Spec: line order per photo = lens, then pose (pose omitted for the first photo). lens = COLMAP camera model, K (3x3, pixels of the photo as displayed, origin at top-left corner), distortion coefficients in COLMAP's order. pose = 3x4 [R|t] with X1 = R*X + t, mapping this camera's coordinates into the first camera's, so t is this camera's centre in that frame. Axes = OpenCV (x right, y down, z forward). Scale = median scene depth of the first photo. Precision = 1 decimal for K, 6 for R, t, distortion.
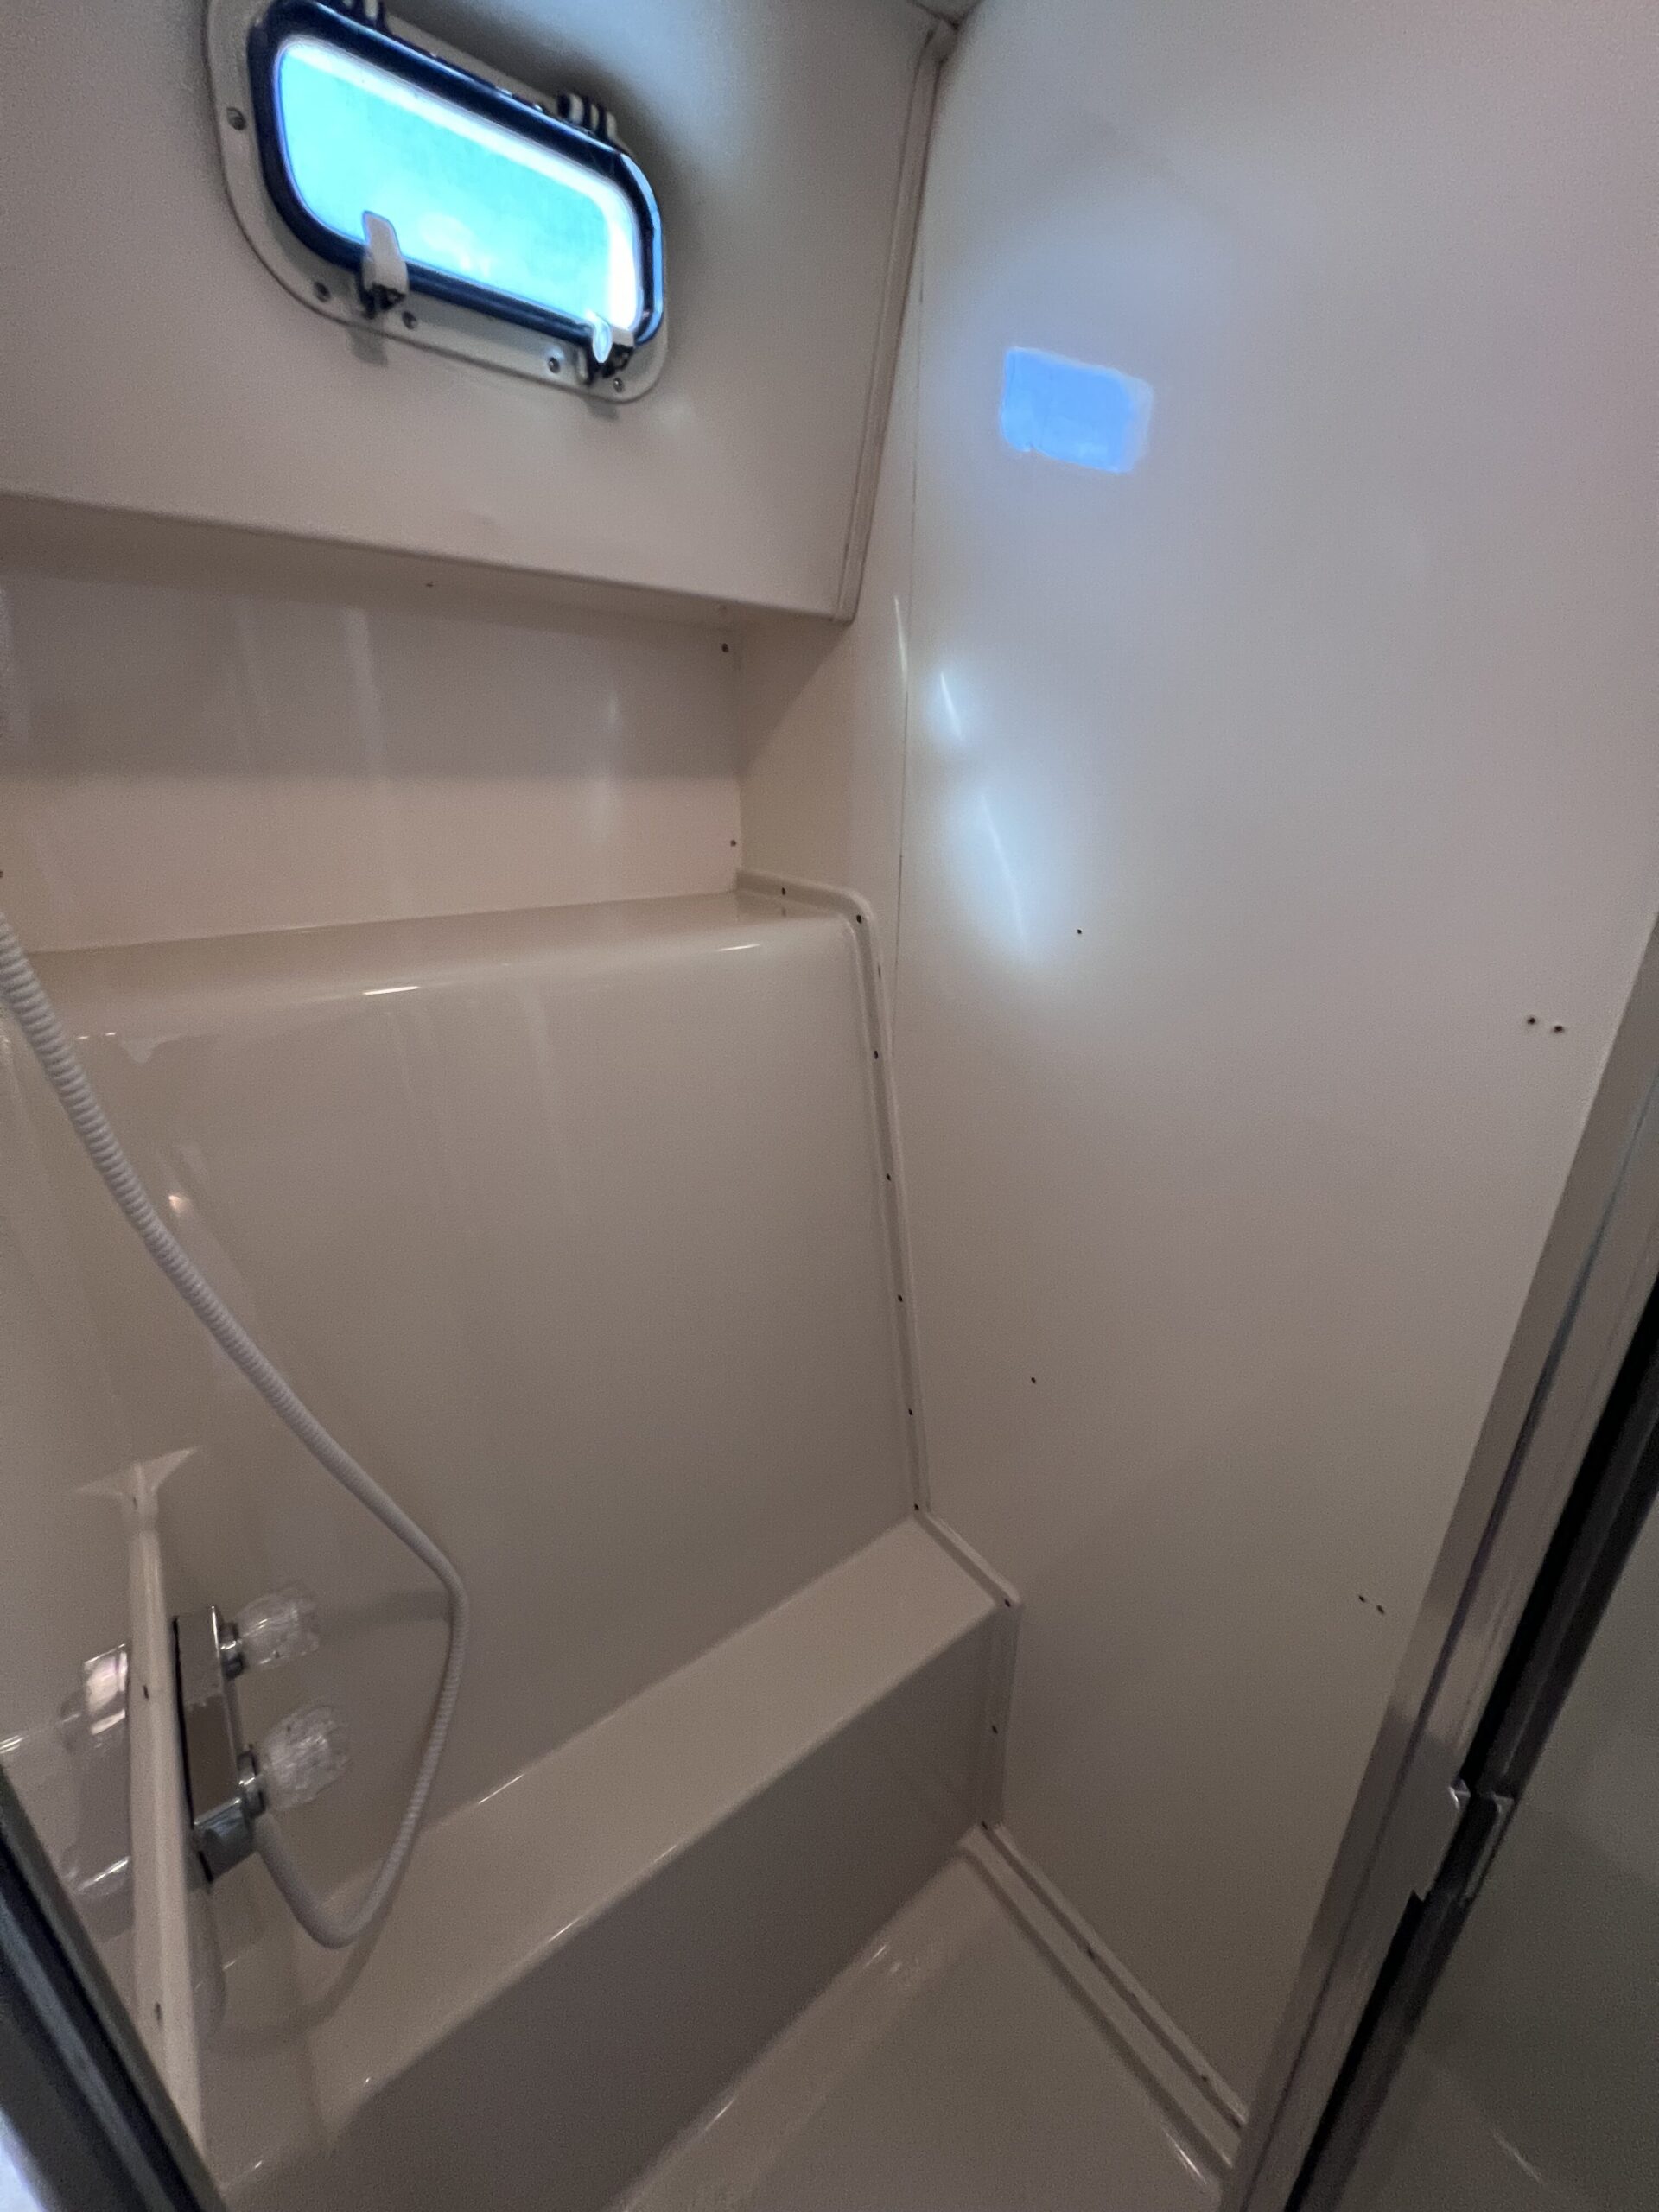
lens RADIAL K [[885.6, 0, 829.5], [0, 885.6, 1106.0], [0, 0, 1]] dist [-0.001085, 0.000427]
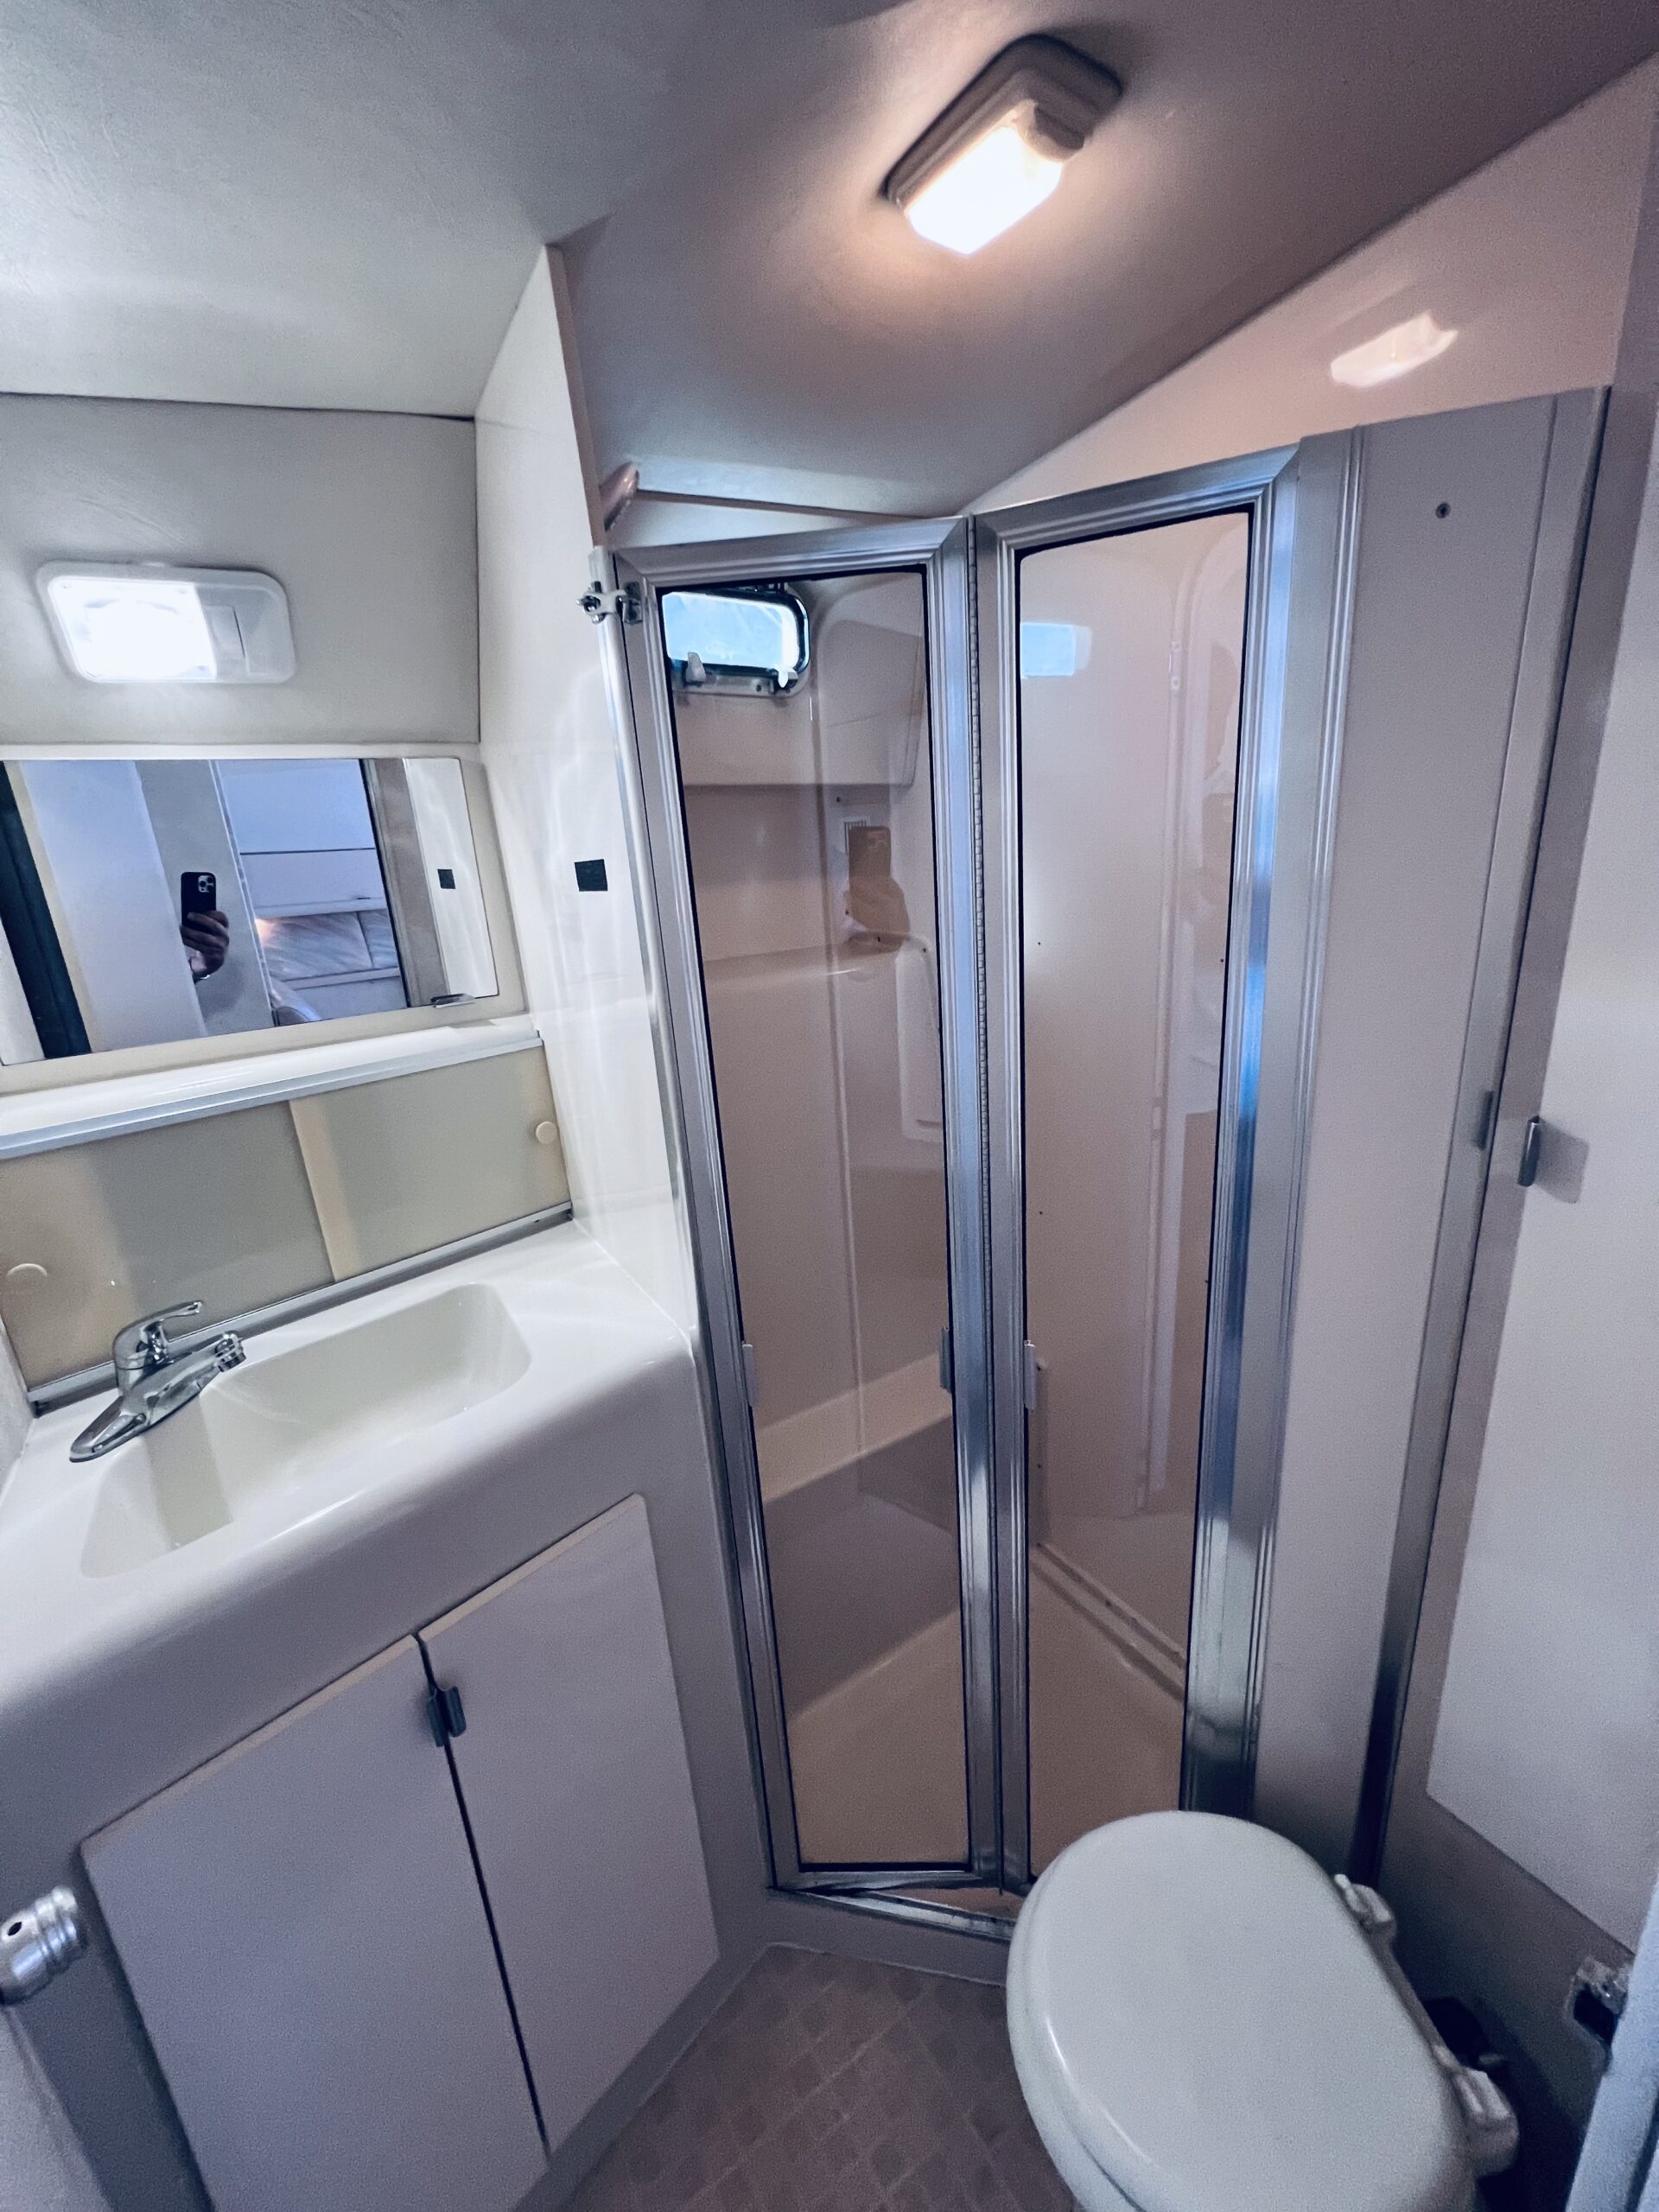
lens RADIAL K [[885.6, 0, 829.5], [0, 885.6, 1106.0], [0, 0, 1]] dist [-0.001085, 0.000427]
pose [[0.993207, -0.045654, -0.107034, 0.027747], [0.036831, 0.995869, -0.083002, 0.303382], [0.110381, 0.078496, 0.990785, -0.941987]]
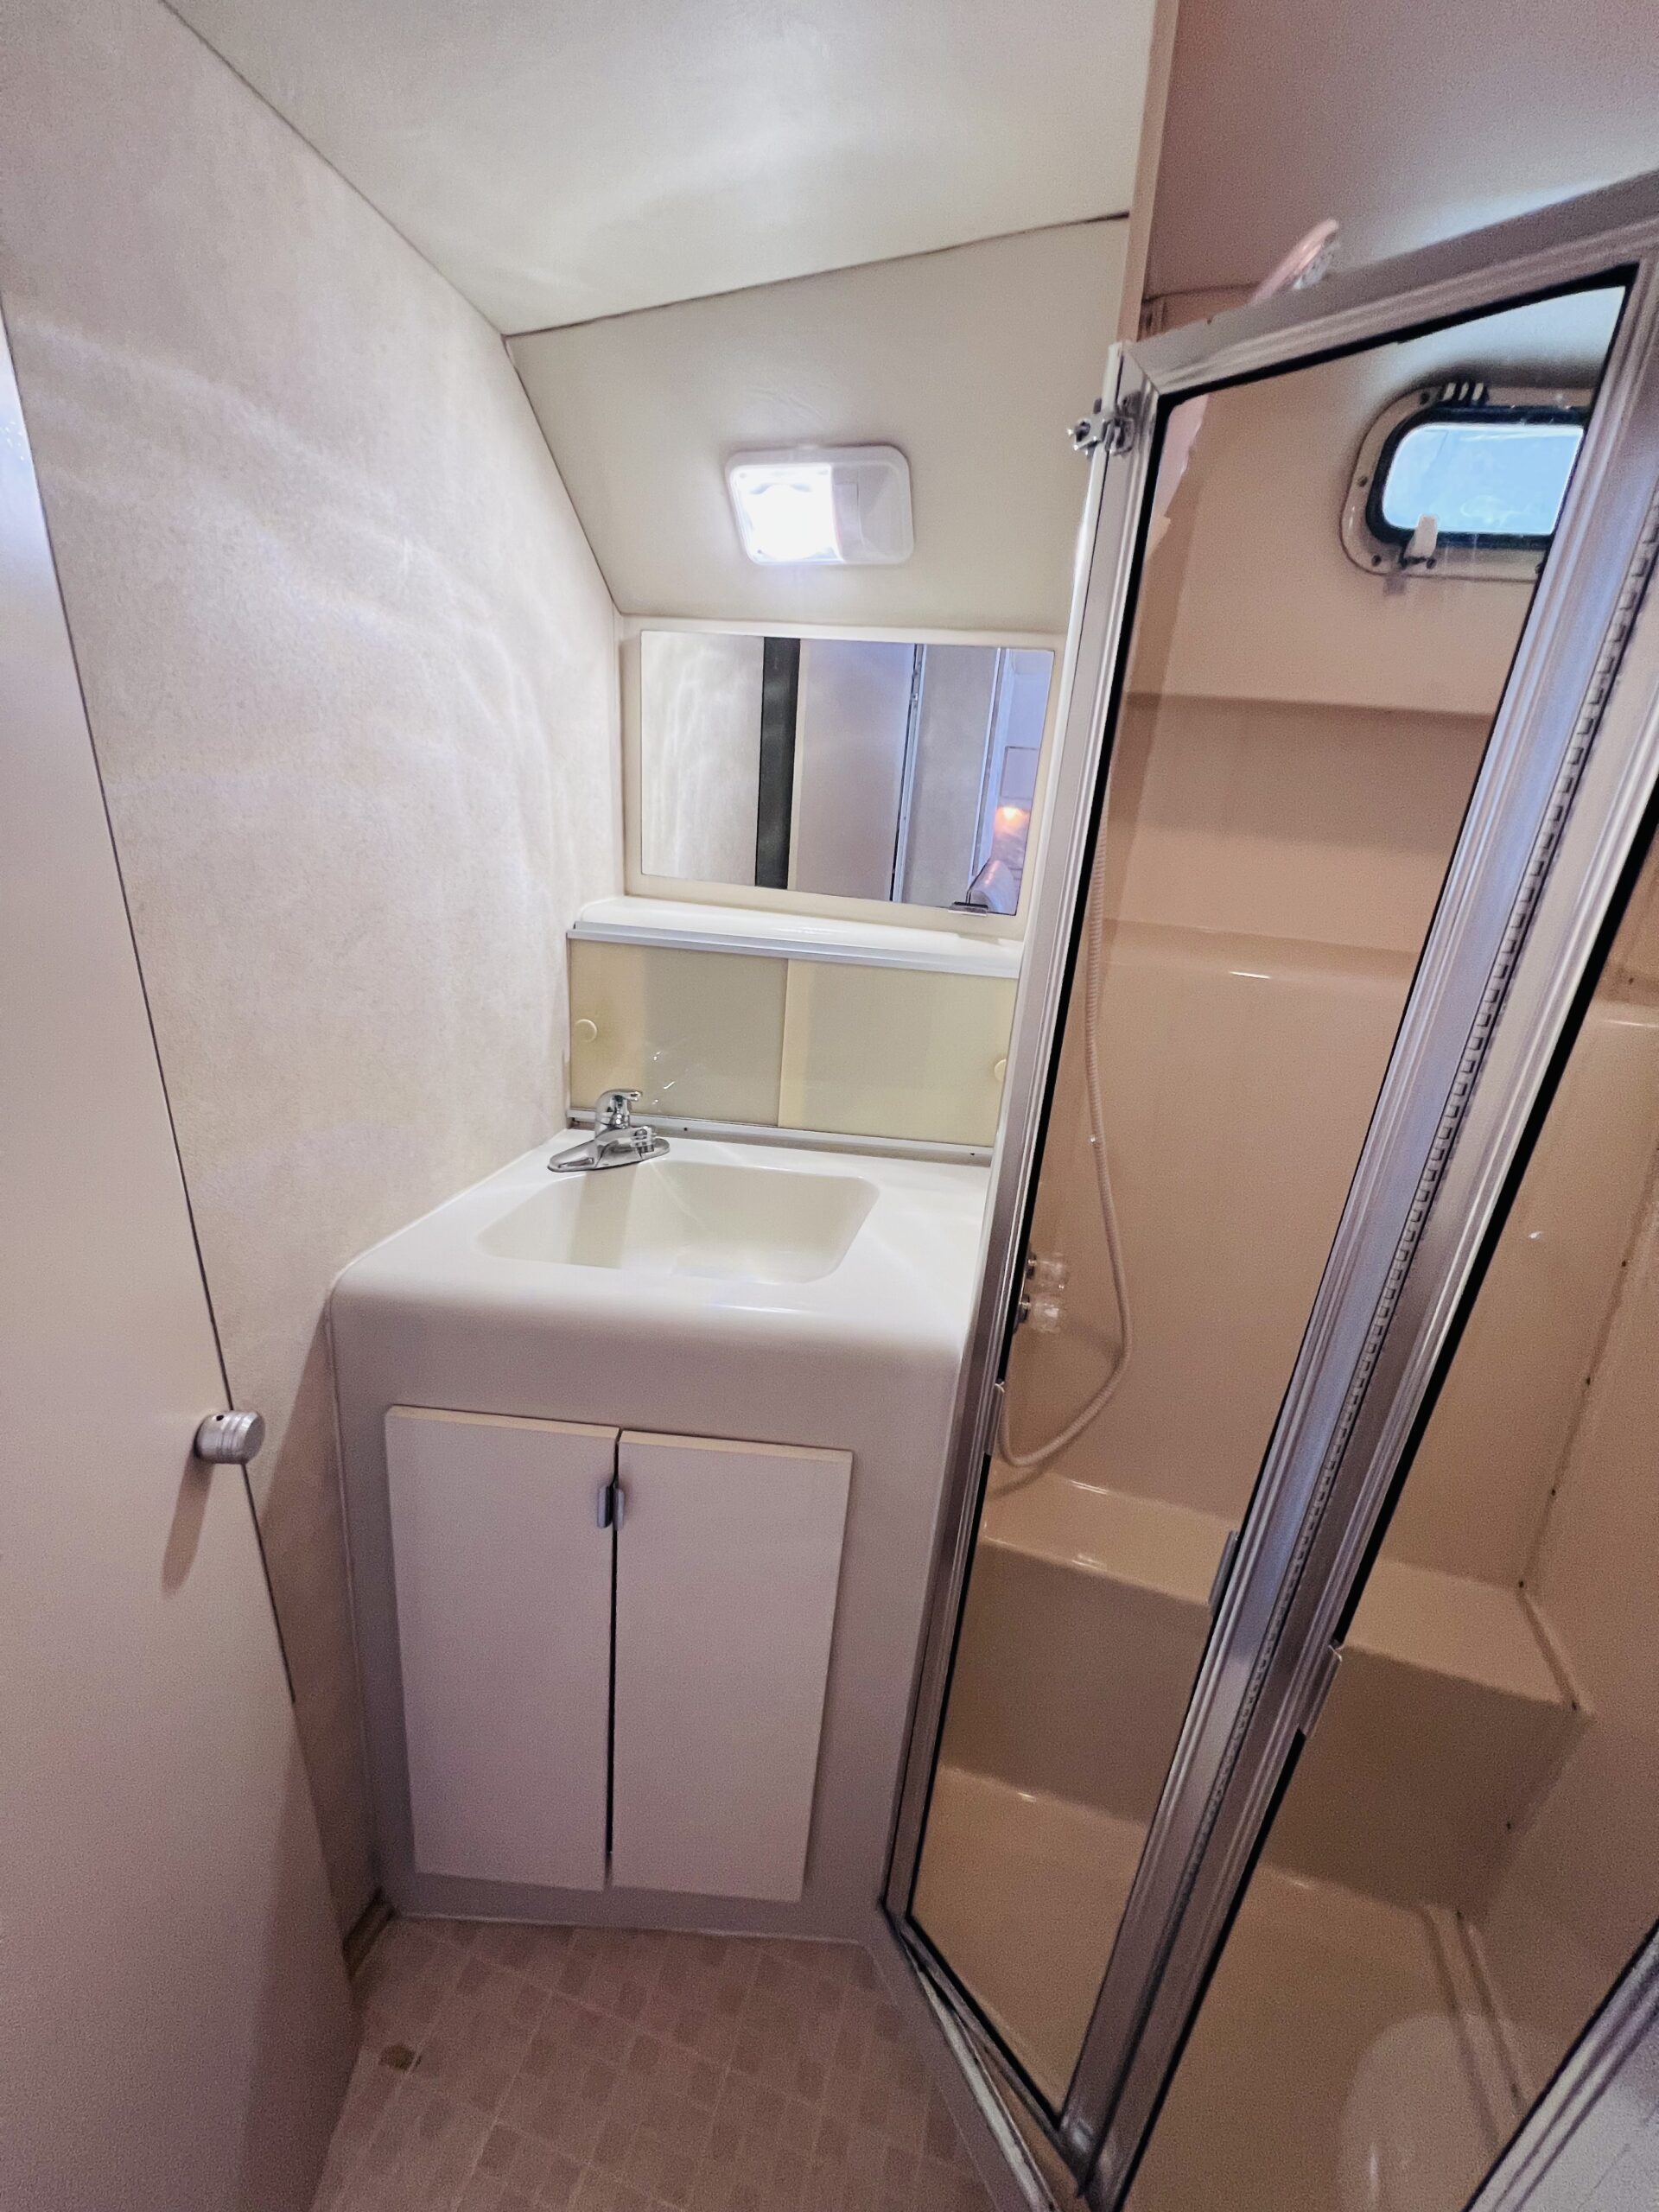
lens RADIAL K [[885.6, 0, 829.5], [0, 885.6, 1106.0], [0, 0, 1]] dist [-0.001085, 0.000427]
pose [[0.592592, 0.321276, -0.738658, 0.322190], [-0.353960, 0.927596, 0.119488, 0.167050], [0.723566, 0.190648, 0.663405, -0.559917]]
